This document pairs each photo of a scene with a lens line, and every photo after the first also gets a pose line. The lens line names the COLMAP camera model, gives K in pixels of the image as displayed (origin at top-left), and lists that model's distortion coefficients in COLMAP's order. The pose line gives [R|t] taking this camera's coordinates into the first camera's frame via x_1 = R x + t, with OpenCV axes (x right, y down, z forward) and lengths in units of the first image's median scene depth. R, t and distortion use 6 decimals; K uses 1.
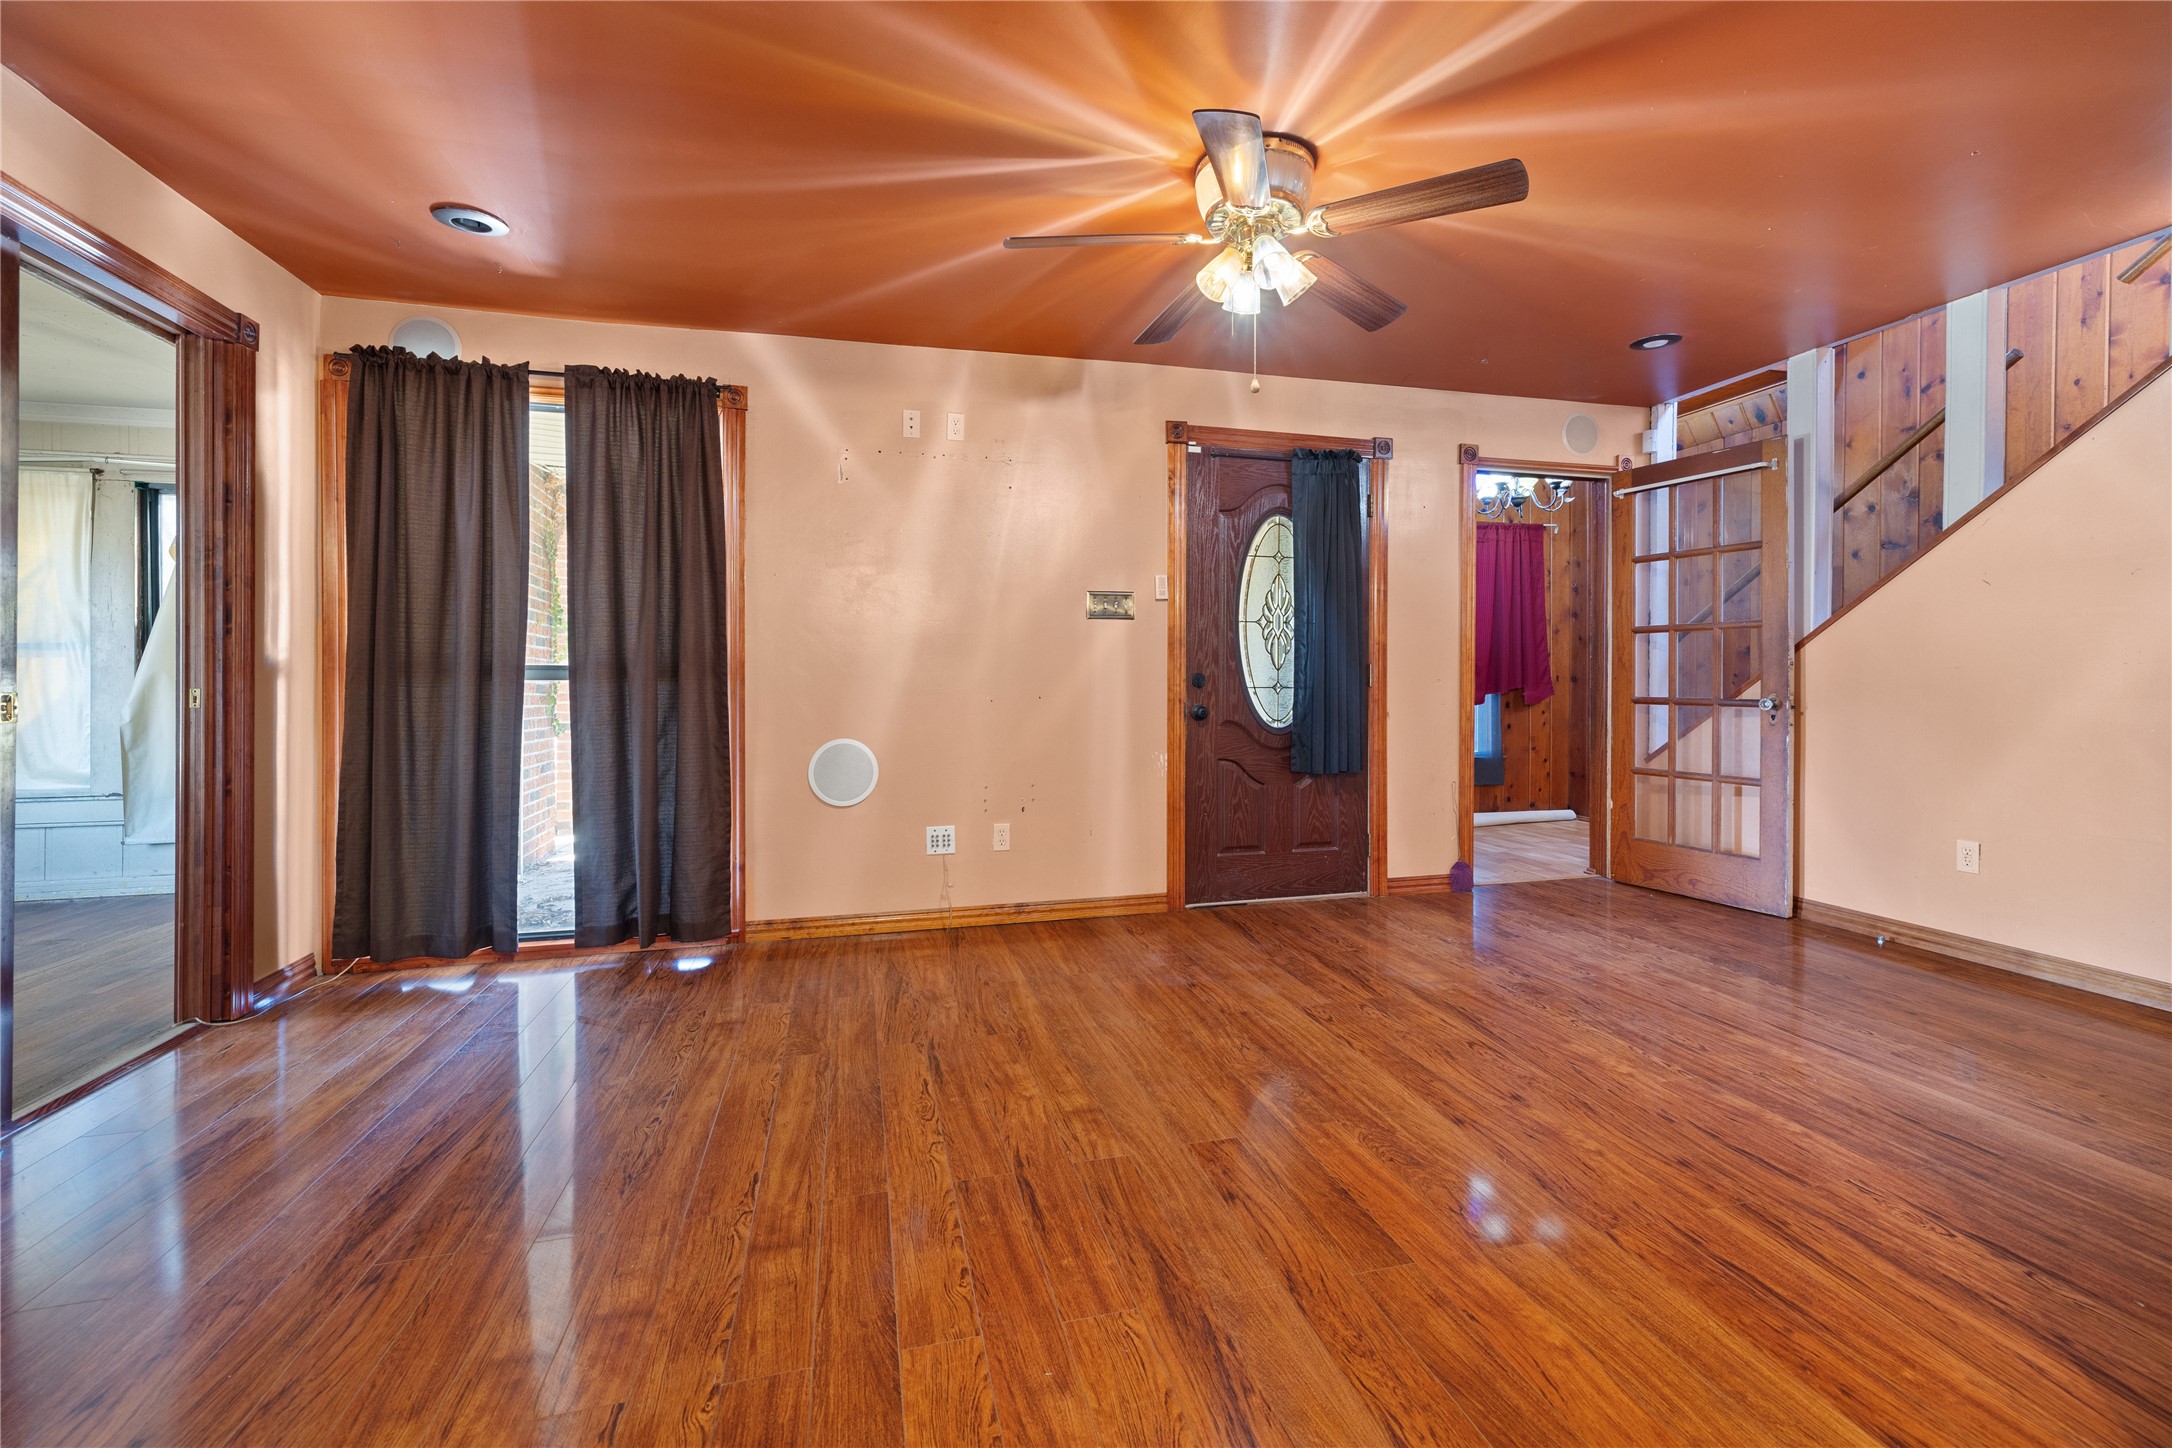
lens RADIAL K [[937.1, 0, 1104.2], [0, 937.1, 687.9], [0, 0, 1]] dist [0.001938, -0.000996]
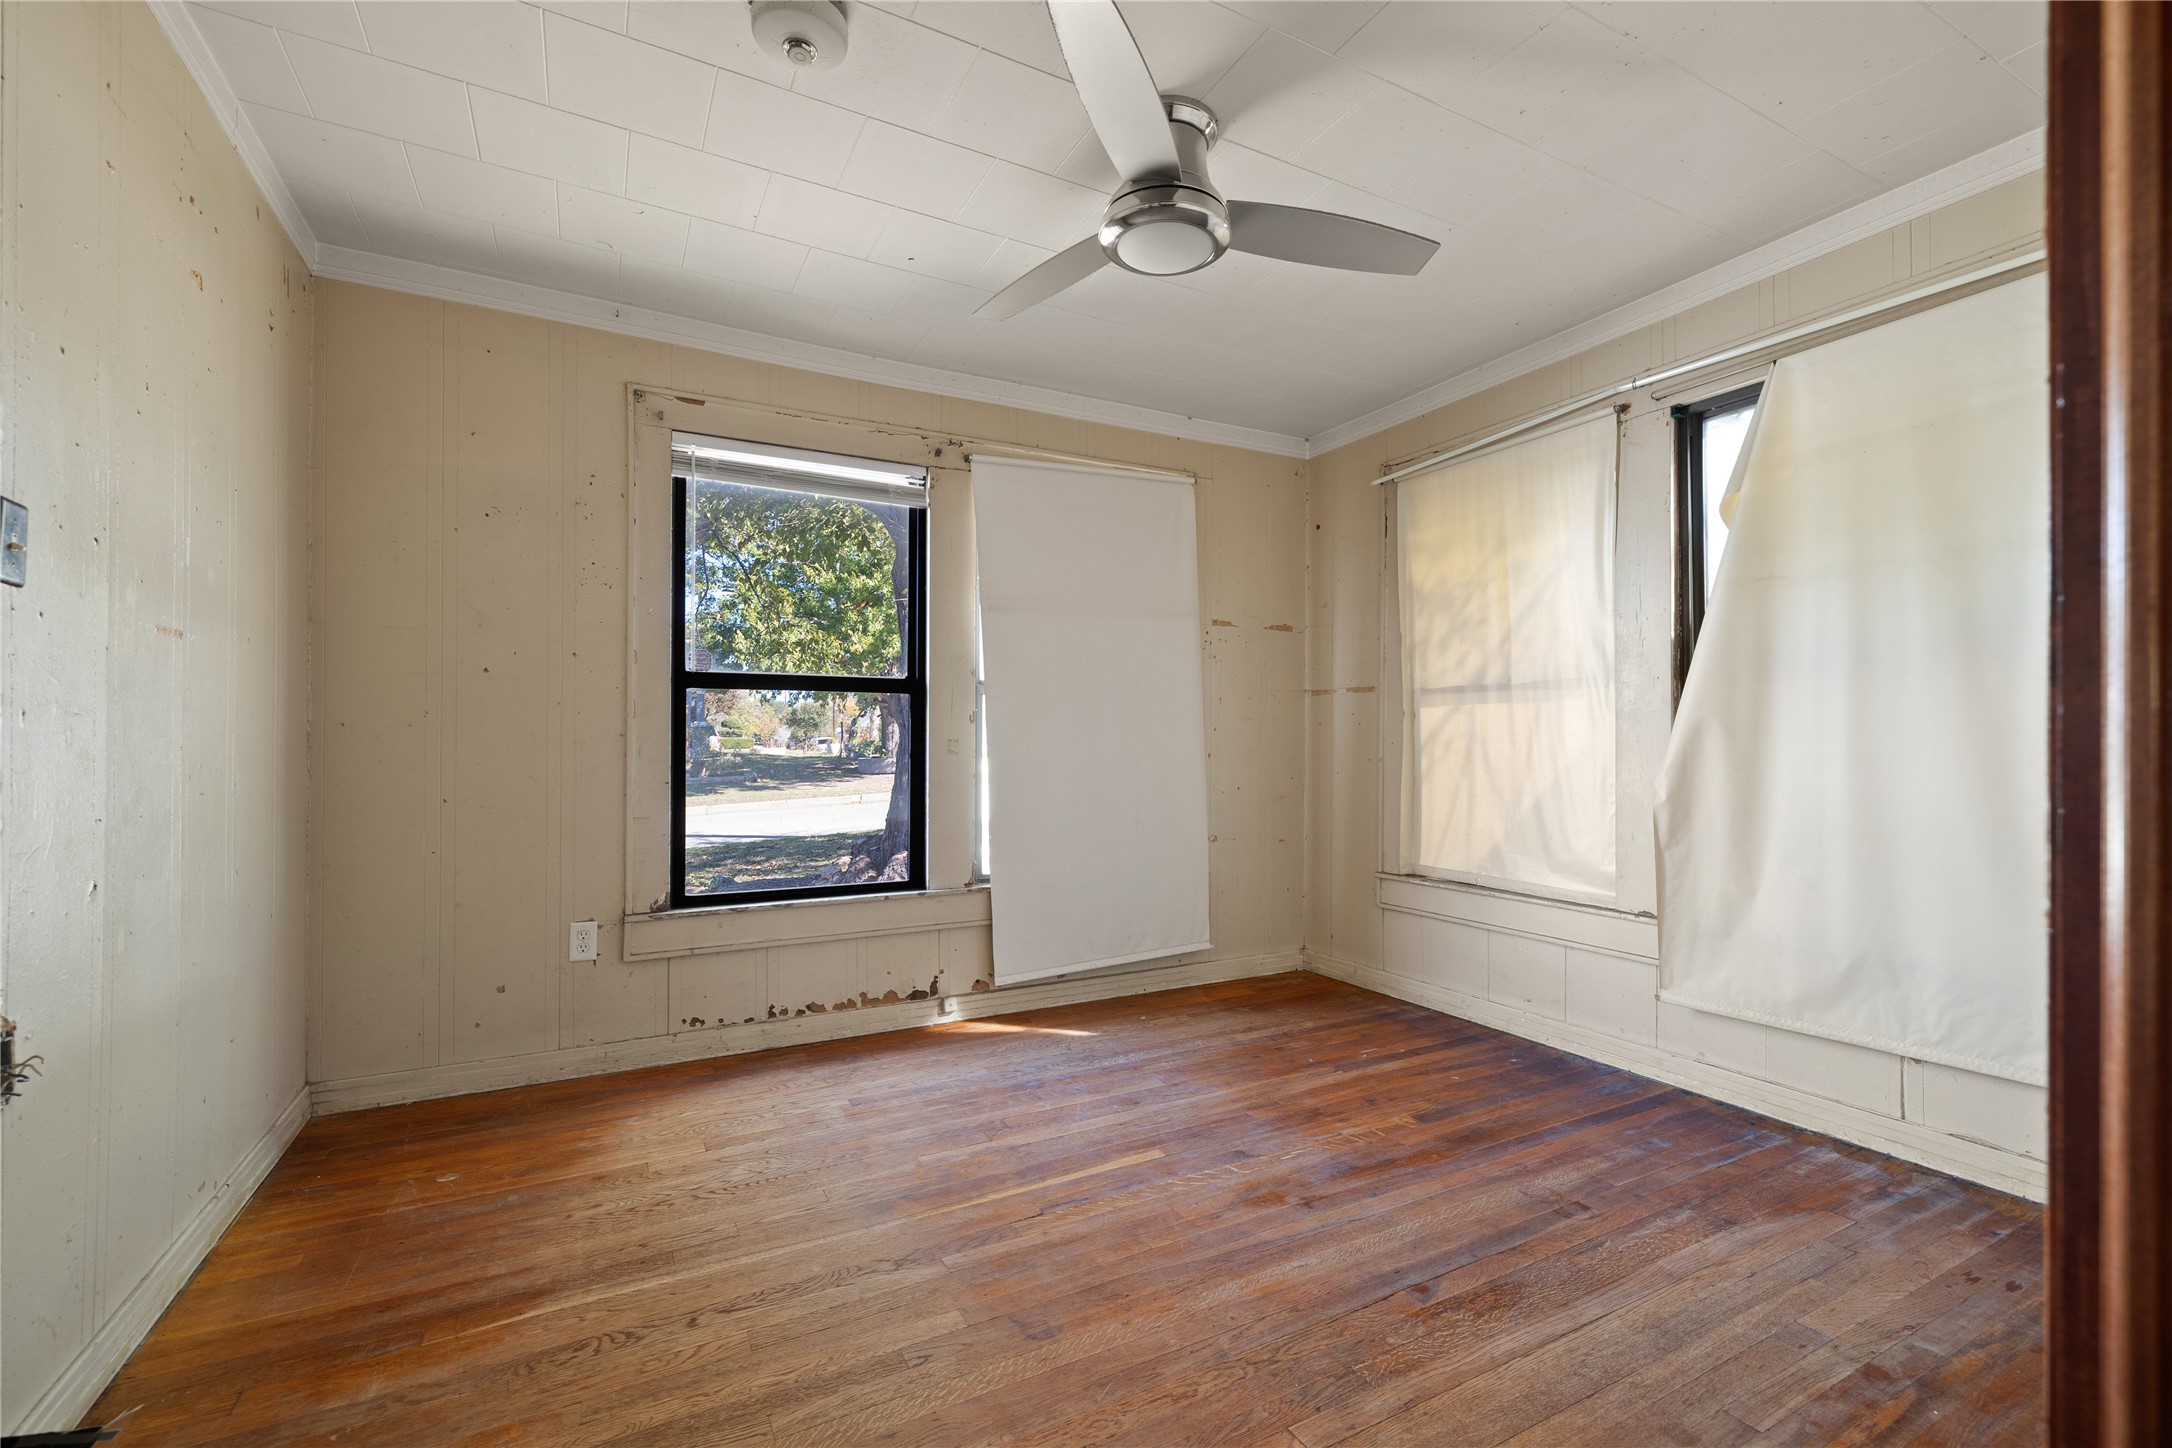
lens RADIAL K [[937.1, 0, 1093.5], [0, 937.1, 729.2], [0, 0, 1]] dist [0.001938, -0.000996]
pose [[0.232531, -0.003731, -0.972582, -0.431438], [0.000852, 0.999993, -0.003632, -0.006380], [0.972589, 0.000016, 0.232532, 0.402438]]
